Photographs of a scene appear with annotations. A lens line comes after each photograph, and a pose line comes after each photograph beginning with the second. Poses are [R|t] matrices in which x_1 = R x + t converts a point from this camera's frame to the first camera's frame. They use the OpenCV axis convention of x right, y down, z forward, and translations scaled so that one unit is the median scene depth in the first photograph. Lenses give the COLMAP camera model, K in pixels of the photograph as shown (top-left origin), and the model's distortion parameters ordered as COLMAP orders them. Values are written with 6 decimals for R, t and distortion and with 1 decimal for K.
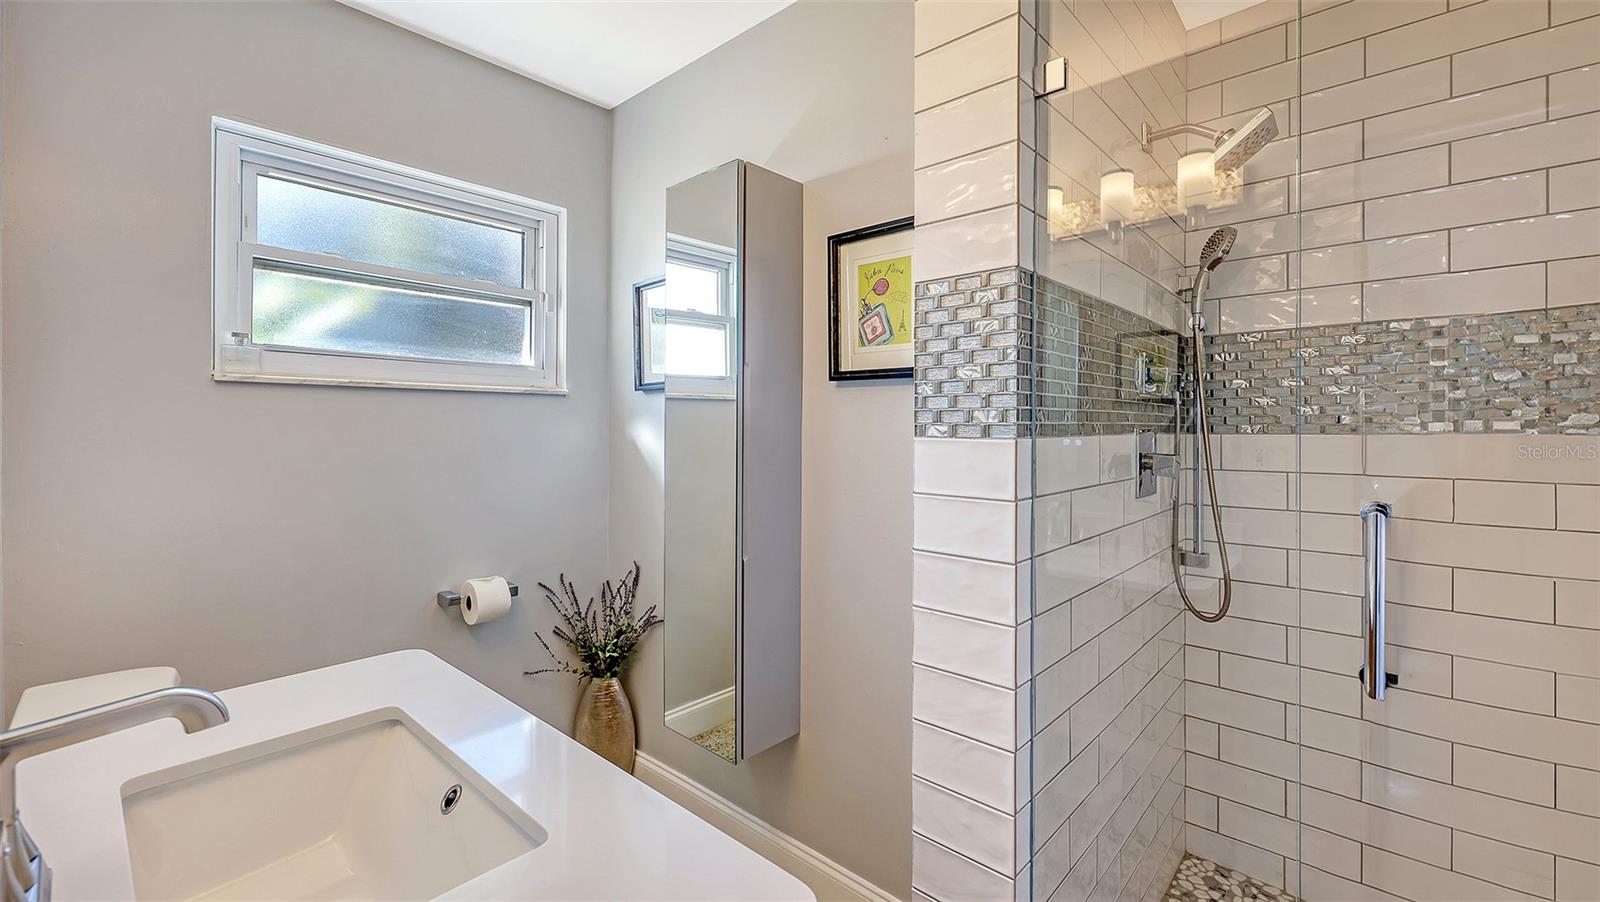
lens RADIAL K [[669.8, 0, 790.5], [0, 669.8, 440.9], [0, 0, 1]] dist [0.004120, 0.000029]
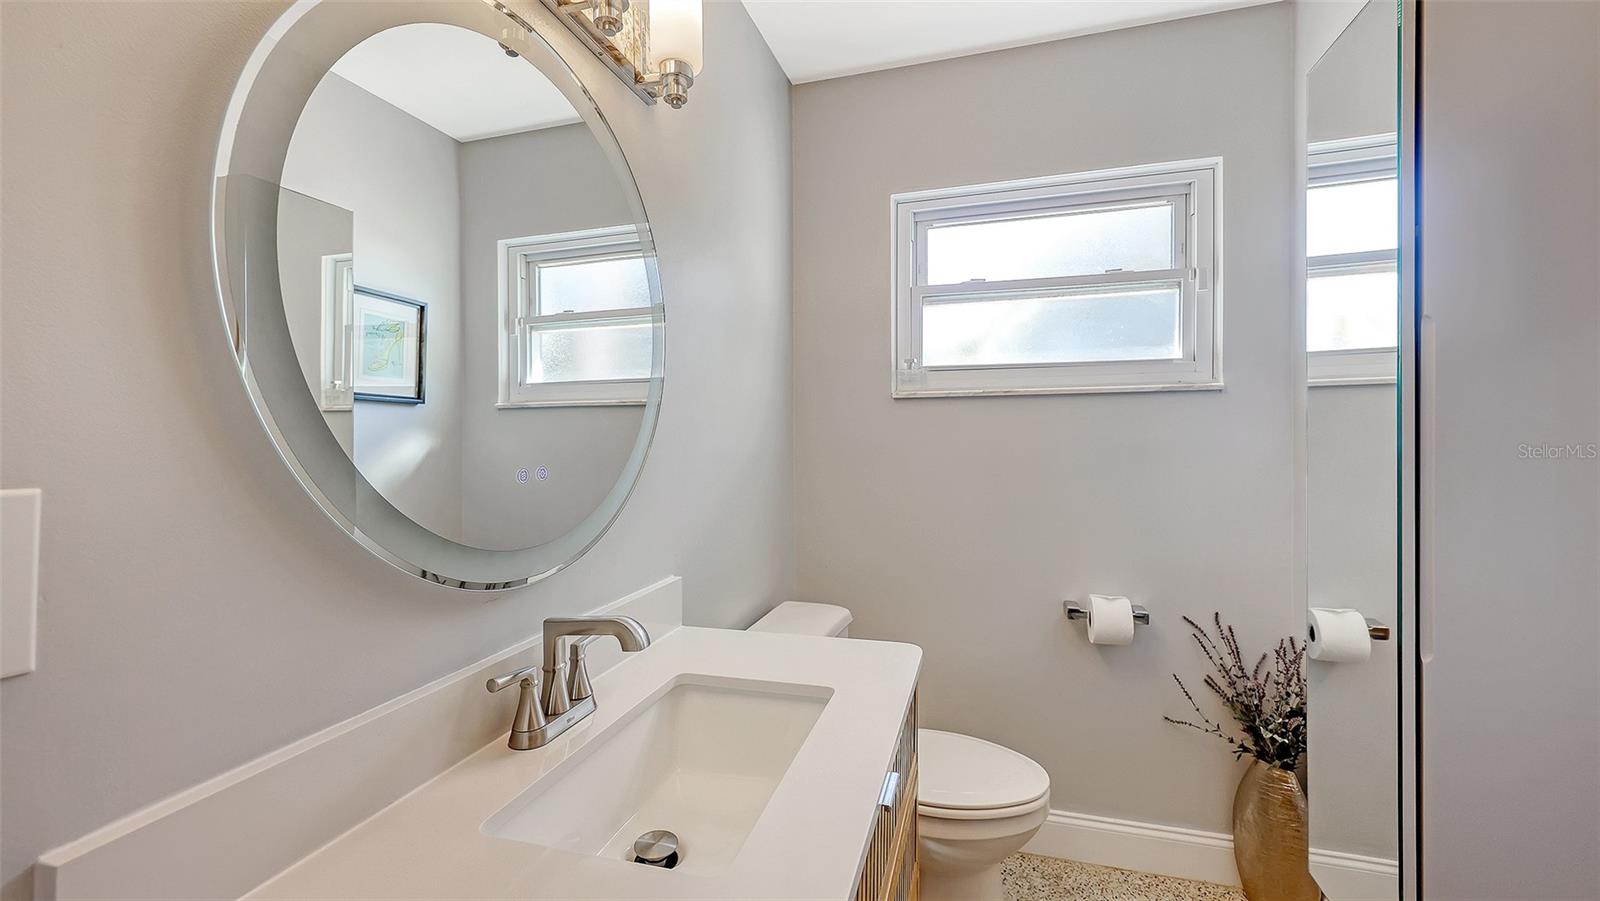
lens RADIAL K [[669.8, 0, 793.0], [0, 669.8, 438.4], [0, 0, 1]] dist [0.004120, 0.000029]
pose [[0.434698, 0.002648, -0.900572, 0.166327], [-0.003847, 0.999992, 0.001084, -0.009606], [0.900568, 0.002994, 0.434705, 0.194833]]
